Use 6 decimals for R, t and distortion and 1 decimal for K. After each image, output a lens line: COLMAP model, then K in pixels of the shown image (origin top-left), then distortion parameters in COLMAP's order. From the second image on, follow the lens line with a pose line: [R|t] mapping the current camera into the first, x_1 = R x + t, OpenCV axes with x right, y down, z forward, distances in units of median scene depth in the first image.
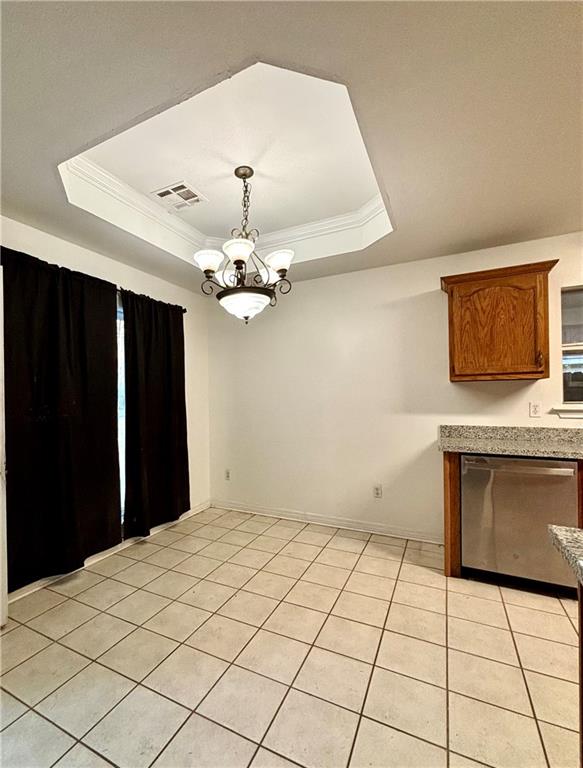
lens RADIAL K [[360.3, 0, 251.3], [0, 360.3, 394.8], [0, 0, 1]] dist [0.004273, 0.000009]
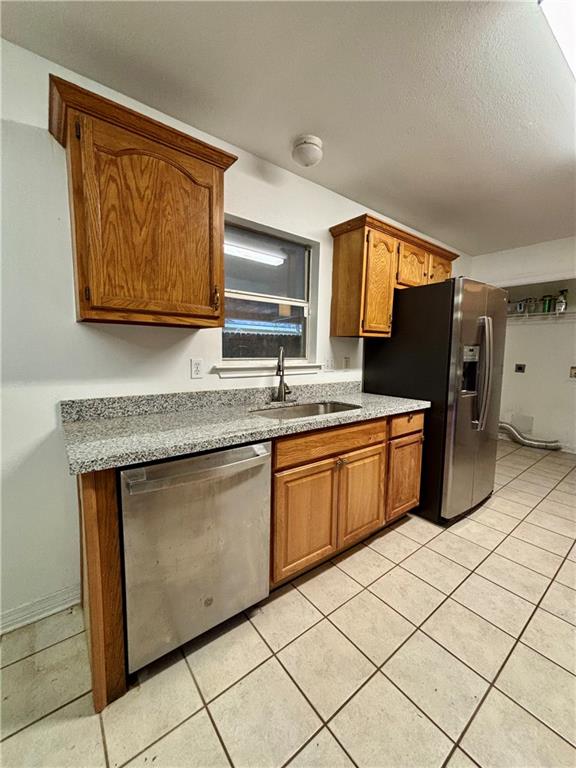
lens RADIAL K [[303.9, 0, 291.5], [0, 303.9, 384.2], [0, 0, 1]] dist [-0.002084, 0.000256]
pose [[0.389382, -0.085132, 0.917134, 0.277430], [-0.028251, 0.994147, 0.104275, 0.000959], [-0.920643, -0.066513, 0.384698, 0.579619]]
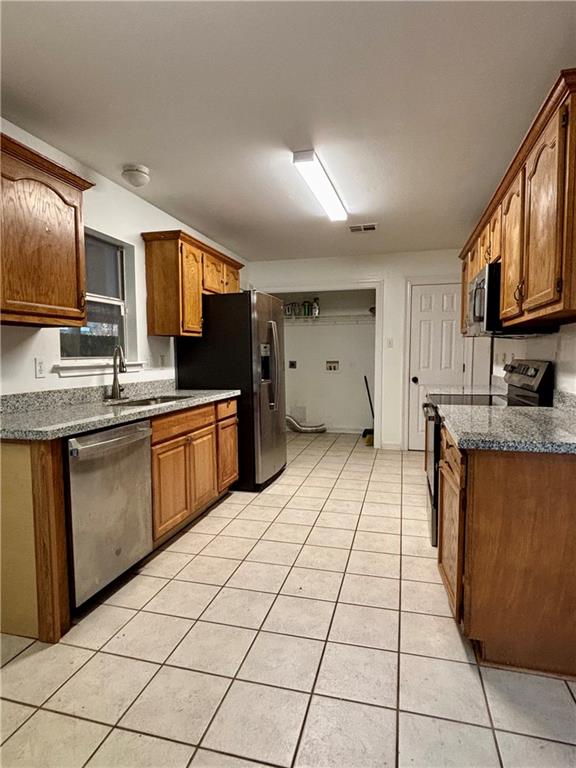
lens RADIAL K [[430.1, 0, 283.8], [0, 430.1, 382.5], [0, 0, 1]] dist [0.005929, -0.000386]
pose [[-0.236702, -0.049413, 0.970325, -0.212686], [0.000479, 0.998700, 0.050974, 0.026662], [-0.971582, 0.012530, -0.236371, 0.737726]]
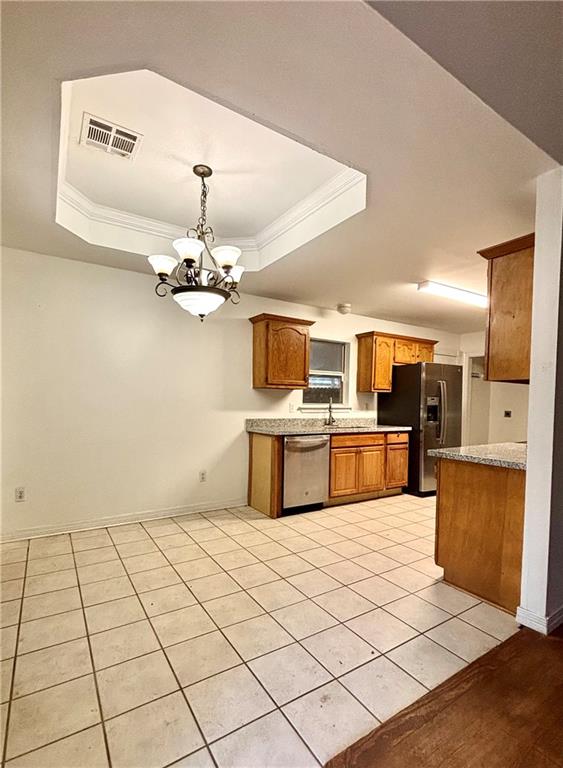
lens RADIAL K [[359.2, 0, 284.7], [0, 359.2, 408.2], [0, 0, 1]] dist [0.002475, -0.000726]
pose [[0.483017, 0.005077, 0.875596, -0.683058], [-0.028744, 0.999536, 0.010061, 0.028617], [-0.875139, -0.030028, 0.482939, 0.243697]]
